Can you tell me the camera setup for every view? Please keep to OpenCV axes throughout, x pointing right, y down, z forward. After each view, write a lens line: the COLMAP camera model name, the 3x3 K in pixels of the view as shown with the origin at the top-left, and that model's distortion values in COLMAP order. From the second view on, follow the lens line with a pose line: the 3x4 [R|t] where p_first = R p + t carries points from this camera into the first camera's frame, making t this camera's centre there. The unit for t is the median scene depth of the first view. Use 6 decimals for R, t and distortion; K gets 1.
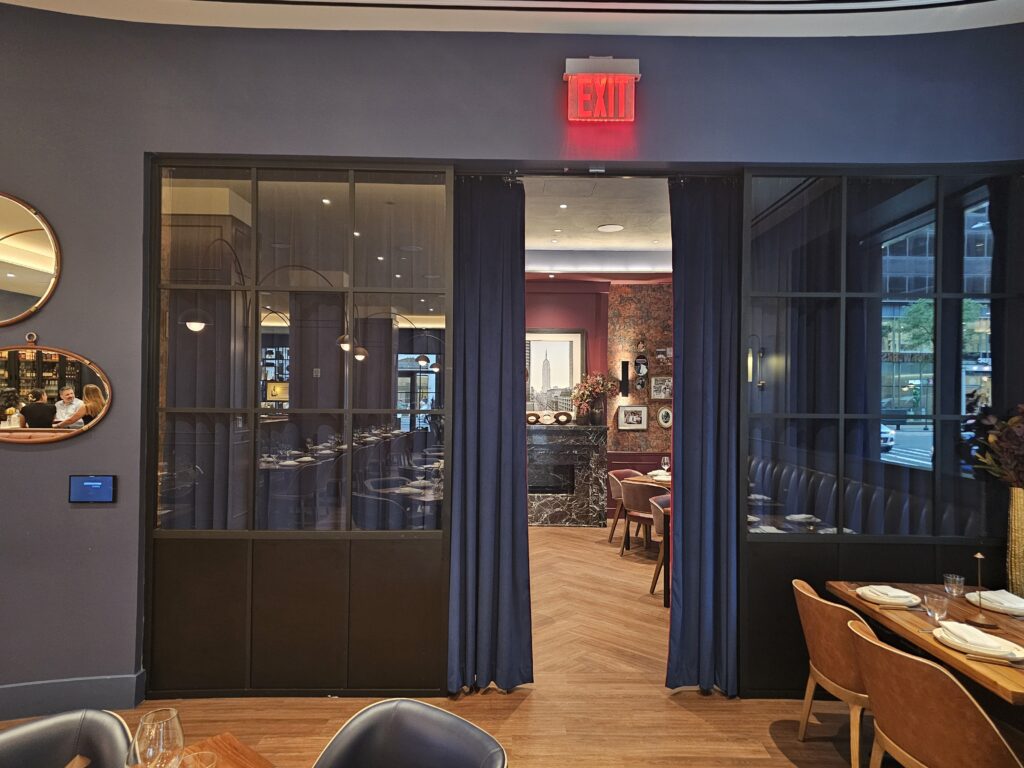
lens RADIAL K [[702.4, 0, 518.5], [0, 702.4, 384.1], [0, 0, 1]] dist [0.075183, -0.092287]
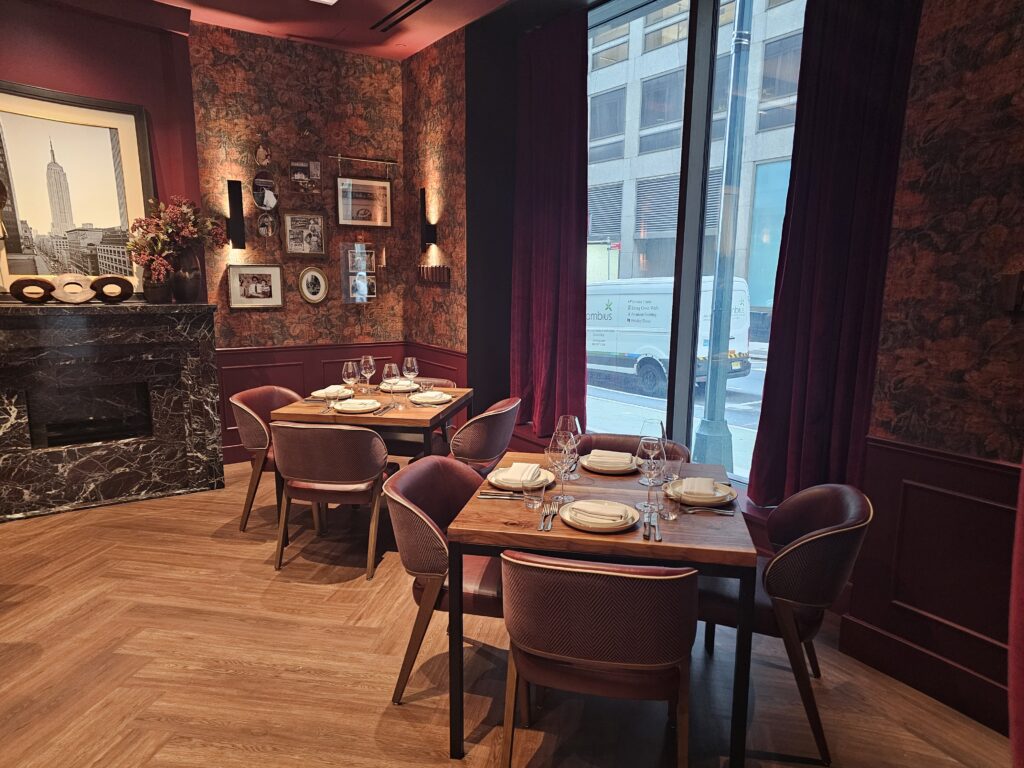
lens RADIAL K [[702.5, 0, 521.1], [0, 702.5, 397.9], [0, 0, 1]] dist [0.054722, -0.035418]
pose [[0.834929, -0.100046, 0.541189, 0.023679], [-0.013291, 0.979386, 0.201558, 0.017874], [-0.550198, -0.175479, 0.816388, 0.406266]]
